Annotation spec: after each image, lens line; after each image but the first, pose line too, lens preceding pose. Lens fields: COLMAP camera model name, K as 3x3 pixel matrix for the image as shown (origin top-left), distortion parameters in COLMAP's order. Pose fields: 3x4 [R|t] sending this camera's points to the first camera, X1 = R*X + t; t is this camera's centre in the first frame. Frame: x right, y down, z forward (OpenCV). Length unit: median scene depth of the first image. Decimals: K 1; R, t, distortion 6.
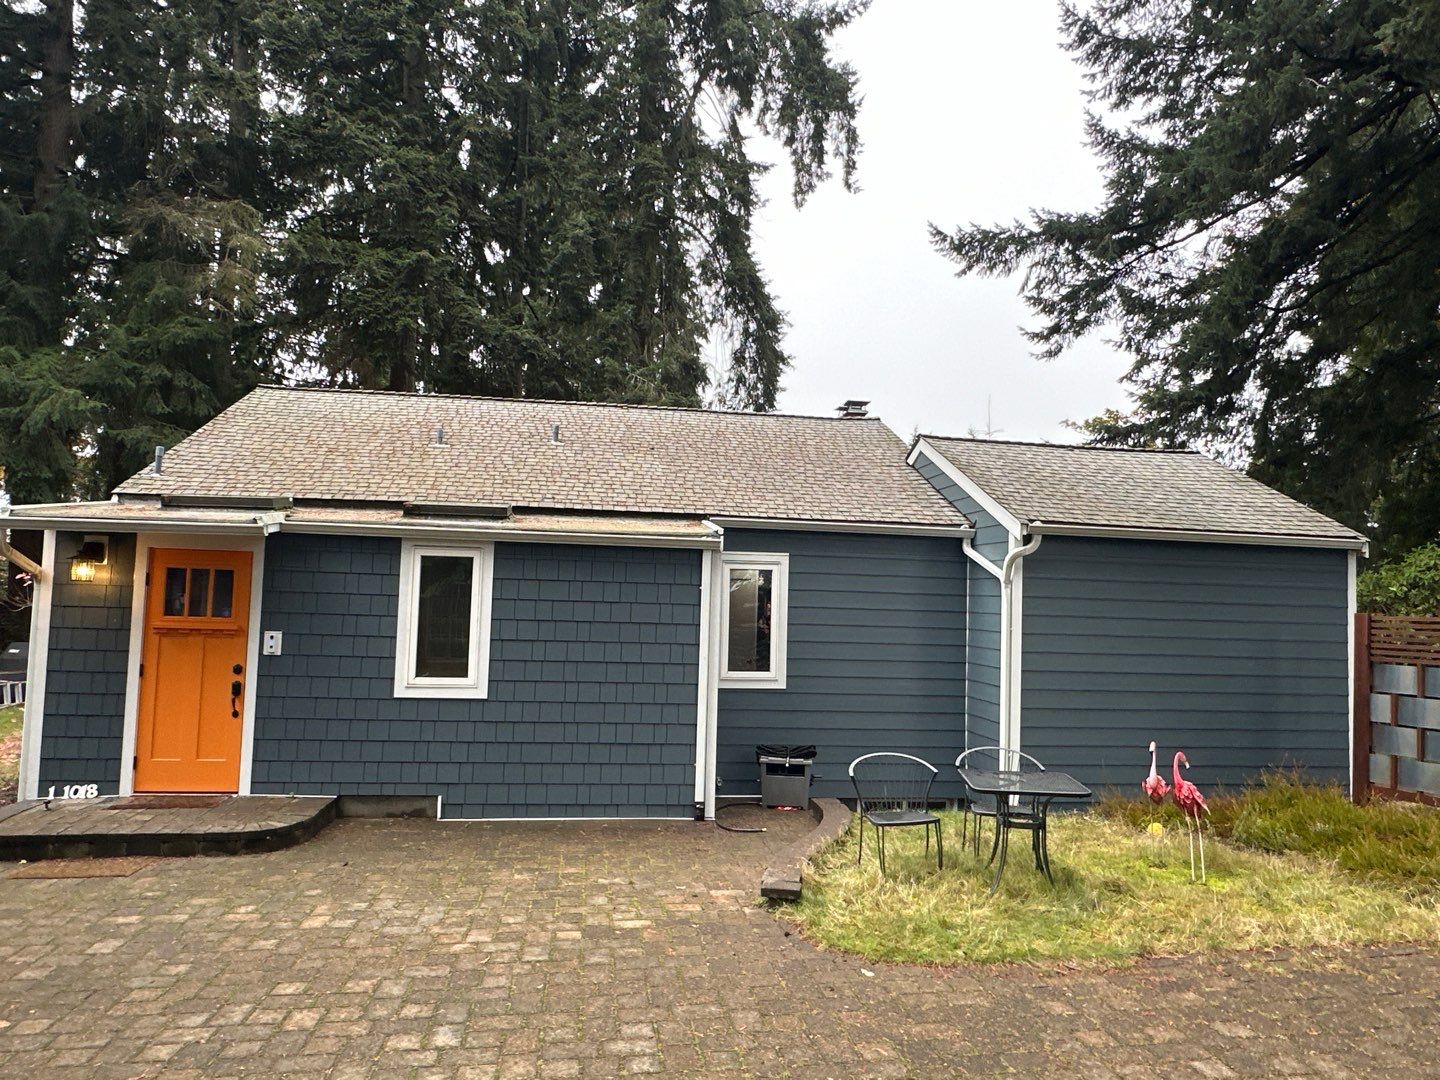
lens RADIAL K [[970.7, 0, 720.0], [0, 970.7, 540.0], [0, 0, 1]] dist [-0.005756, -0.003474]
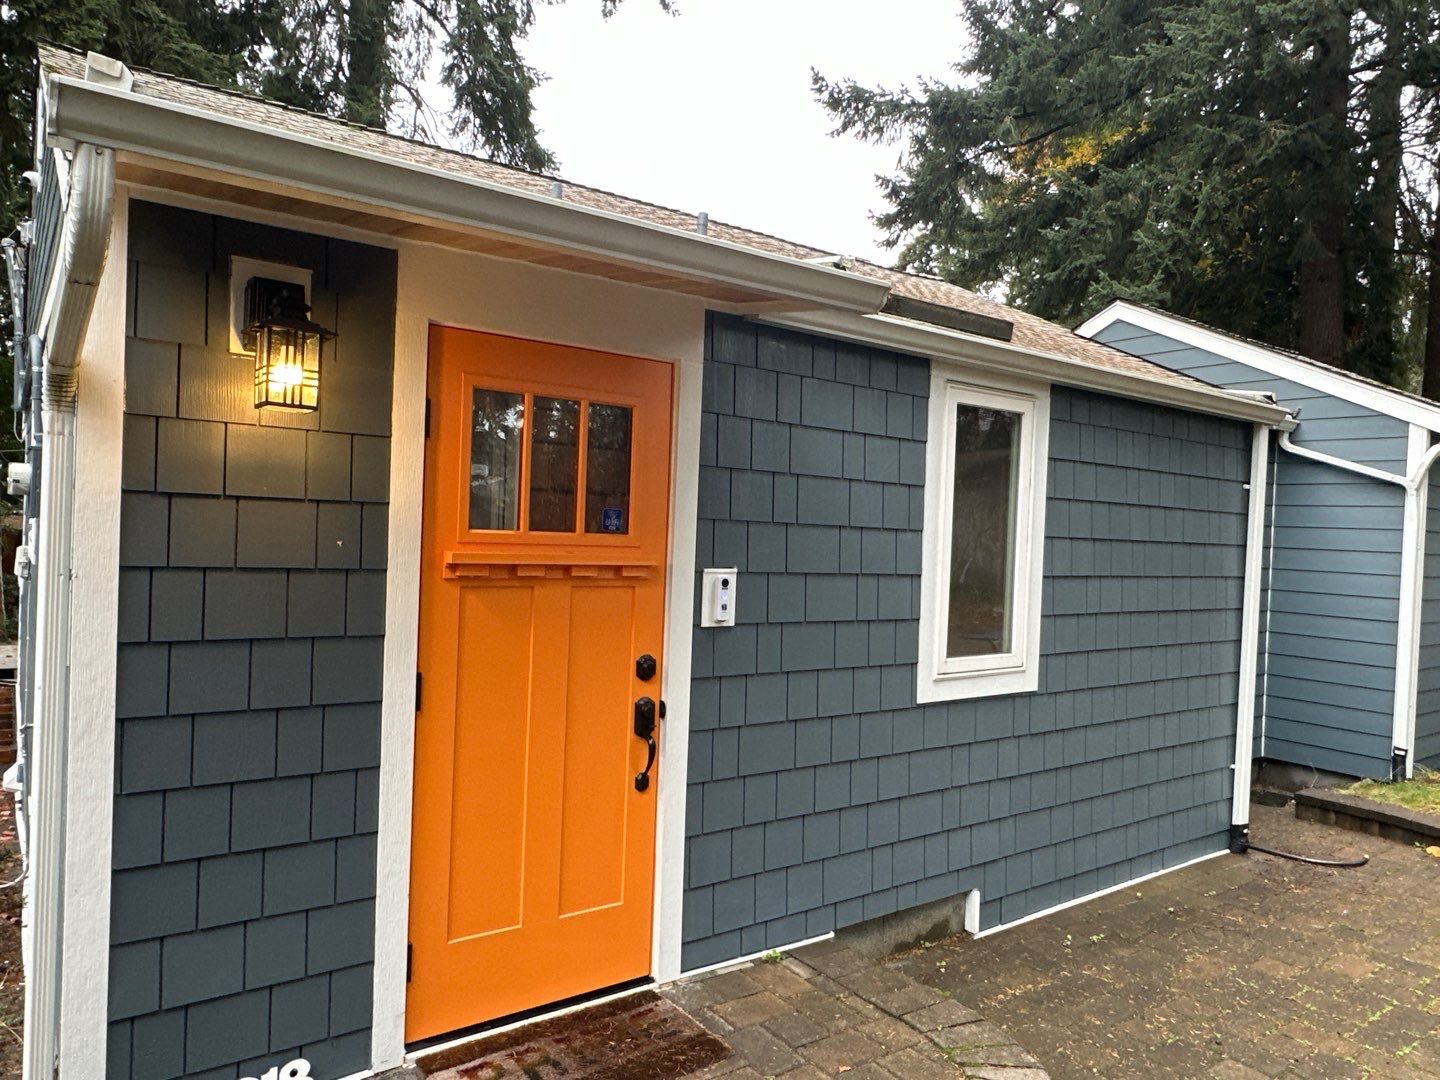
lens RADIAL K [[970.7, 0, 720.0], [0, 970.7, 540.0], [0, 0, 1]] dist [-0.005756, -0.003474]
pose [[0.886048, -0.000899, 0.463592, -0.634799], [-0.043237, 0.995479, 0.084568, 0.047932], [-0.461573, -0.094975, 0.882004, 0.635829]]
